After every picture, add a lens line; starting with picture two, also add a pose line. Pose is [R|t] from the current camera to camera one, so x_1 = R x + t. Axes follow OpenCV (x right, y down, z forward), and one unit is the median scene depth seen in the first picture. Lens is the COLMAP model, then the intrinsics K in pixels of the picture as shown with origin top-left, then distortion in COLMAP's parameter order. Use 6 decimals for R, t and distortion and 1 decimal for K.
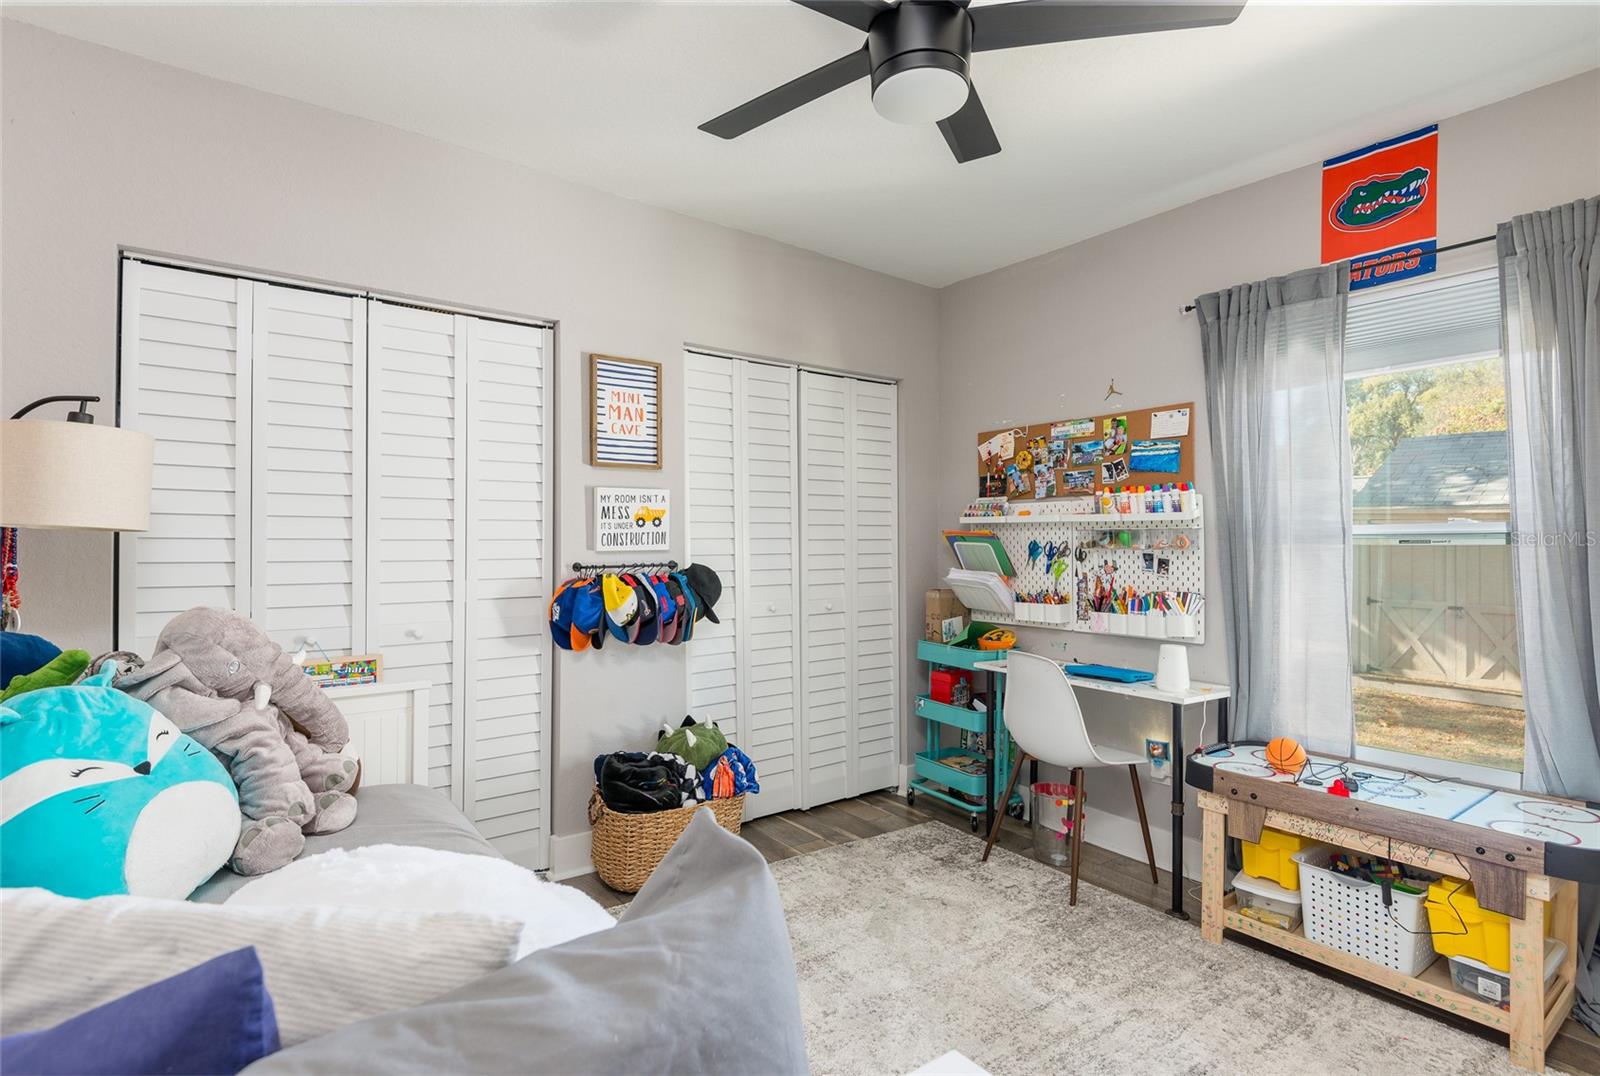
lens RADIAL K [[810.2, 0, 806.8], [0, 810.2, 537.3], [0, 0, 1]] dist [-0.001460, -0.001186]
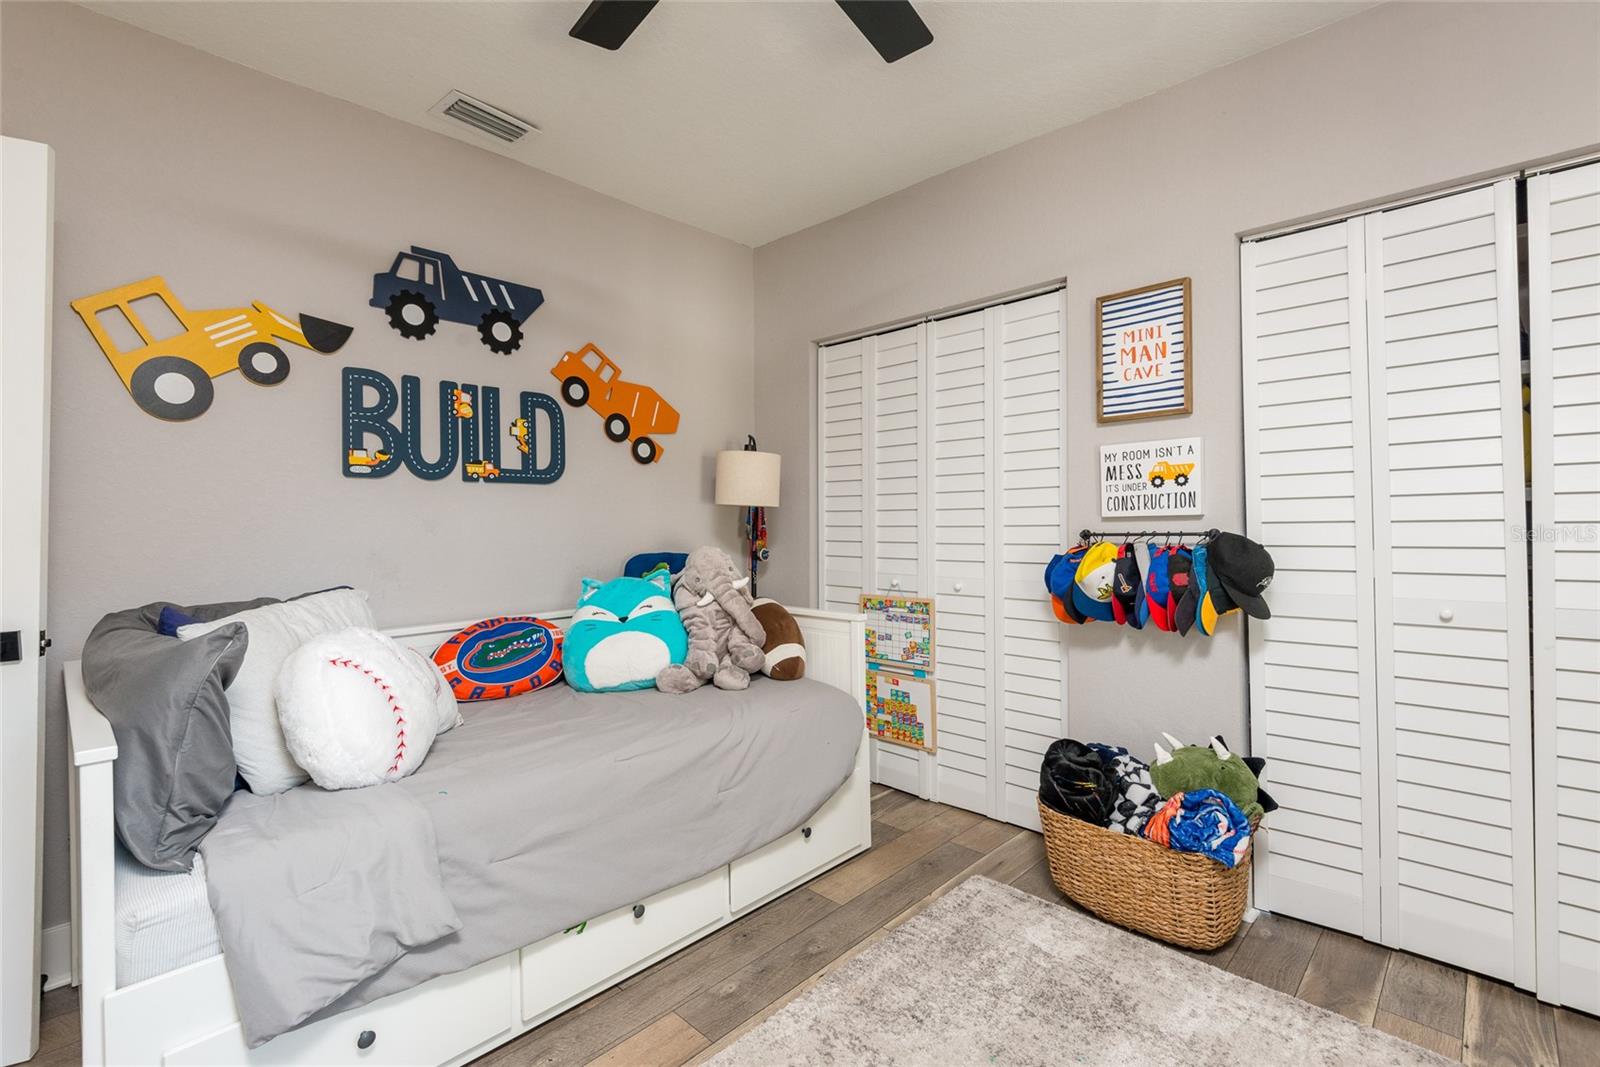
lens RADIAL K [[719.2, 0, 791.9], [0, 719.2, 533.7], [0, 0, 1]] dist [-0.001899, -0.004422]
pose [[0.128352, 0.010872, -0.991669, 0.473415], [0.008665, 0.999889, 0.012083, 0.022464], [0.991691, -0.010144, 0.128243, 0.539601]]
